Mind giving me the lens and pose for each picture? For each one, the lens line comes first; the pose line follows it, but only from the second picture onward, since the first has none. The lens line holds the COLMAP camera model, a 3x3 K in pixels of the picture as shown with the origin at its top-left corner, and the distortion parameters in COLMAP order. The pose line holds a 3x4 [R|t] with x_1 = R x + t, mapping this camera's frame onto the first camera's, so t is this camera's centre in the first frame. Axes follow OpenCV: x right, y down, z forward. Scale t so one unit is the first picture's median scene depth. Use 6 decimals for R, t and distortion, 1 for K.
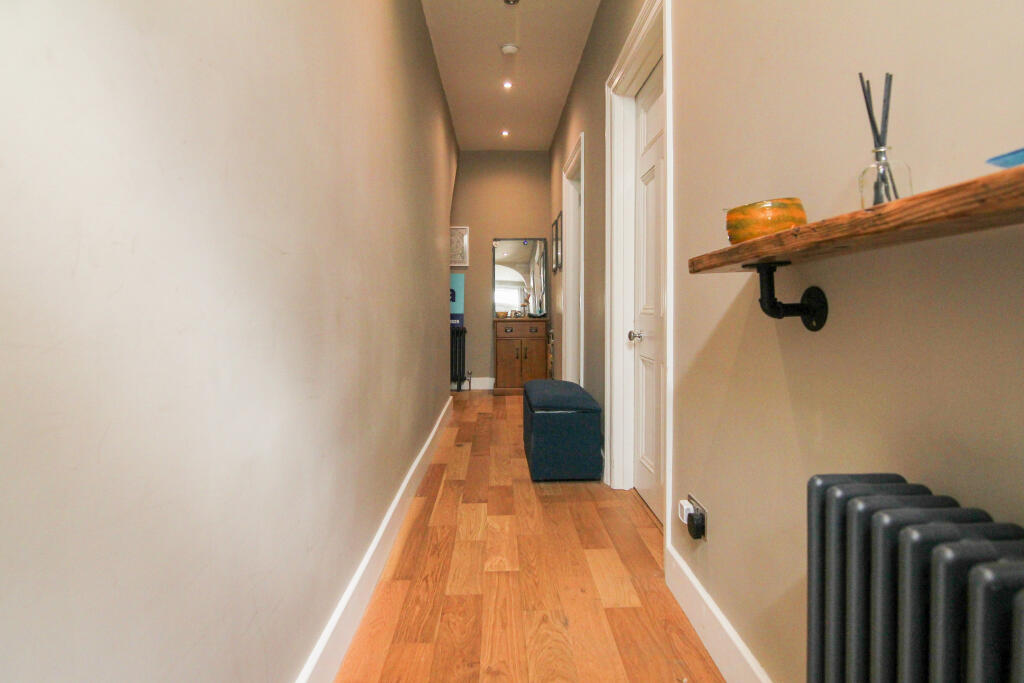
lens RADIAL K [[519.2, 0, 512.0], [0, 519.2, 341.5], [0, 0, 1]] dist [0.000080, -0.000008]
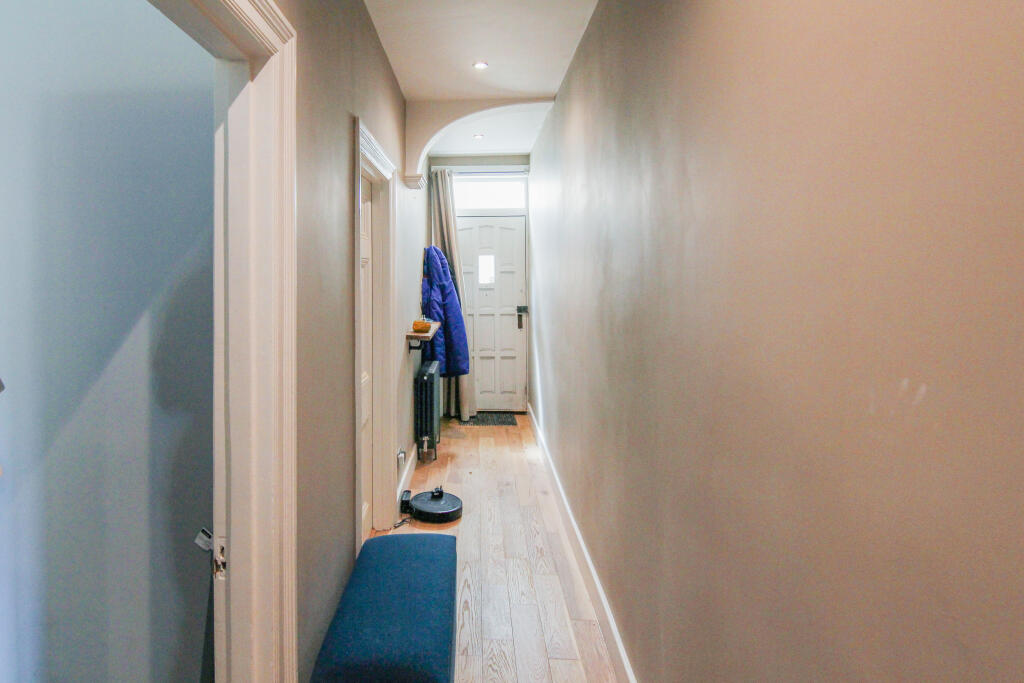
lens RADIAL K [[519.2, 0, 512.0], [0, 519.2, 341.5], [0, 0, 1]] dist [0.000080, -0.000008]
pose [[-0.999054, 0.013771, -0.041241, -0.020453], [0.007767, 0.989786, 0.142351, -0.326637], [0.042780, 0.141896, -0.988957, 2.153566]]
